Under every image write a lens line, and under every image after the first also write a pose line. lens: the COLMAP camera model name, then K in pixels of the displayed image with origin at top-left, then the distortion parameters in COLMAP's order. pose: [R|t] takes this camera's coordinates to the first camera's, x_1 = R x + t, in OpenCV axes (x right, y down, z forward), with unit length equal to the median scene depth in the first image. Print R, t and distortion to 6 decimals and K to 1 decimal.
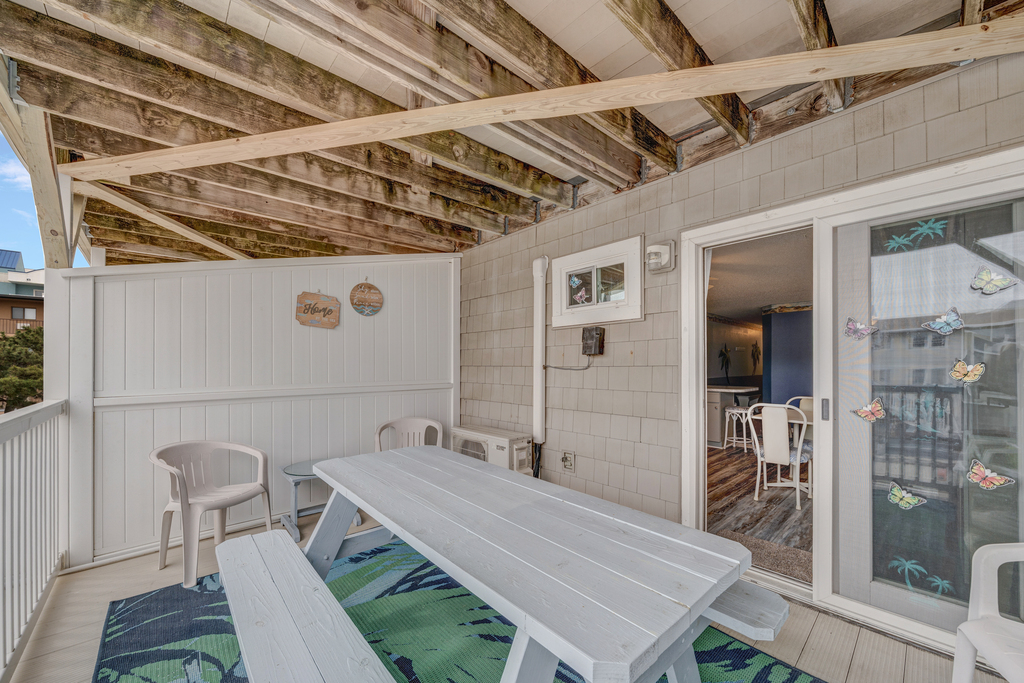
lens RADIAL K [[410.1, 0, 518.6], [0, 410.1, 364.5], [0, 0, 1]] dist [-0.000924, -0.000074]
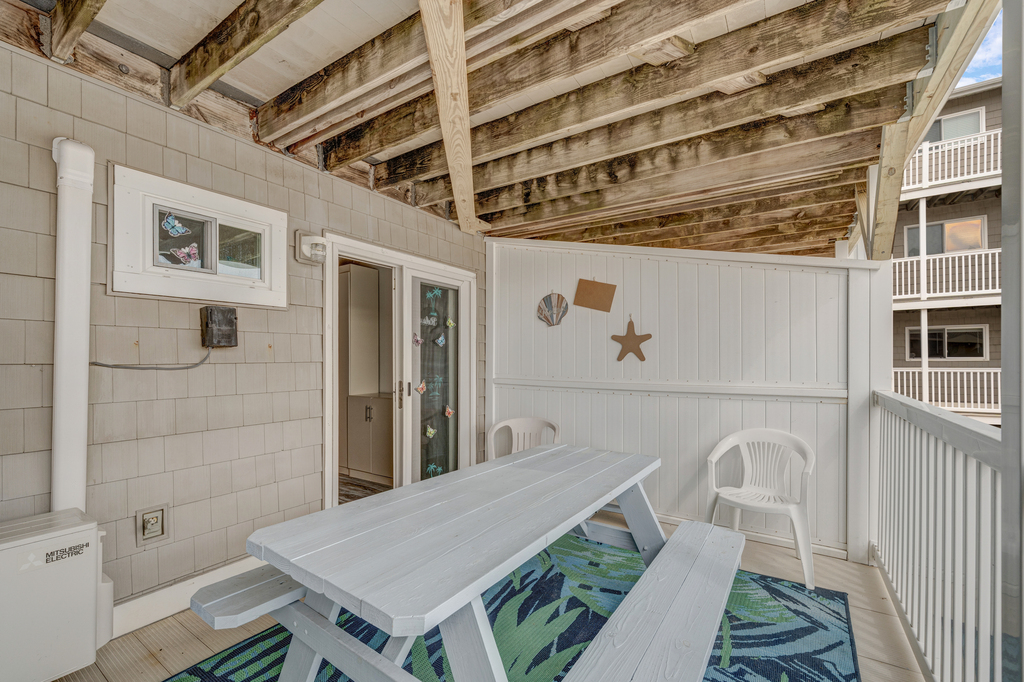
lens RADIAL K [[440.4, 0, 499.7], [0, 440.4, 355.7], [0, 0, 1]] dist [-0.000805, -0.000183]
pose [[-0.255946, 0.010934, 0.966629, -0.659994], [-0.002902, 0.999923, -0.012079, -0.000773], [-0.966687, -0.005897, -0.255895, 0.731295]]
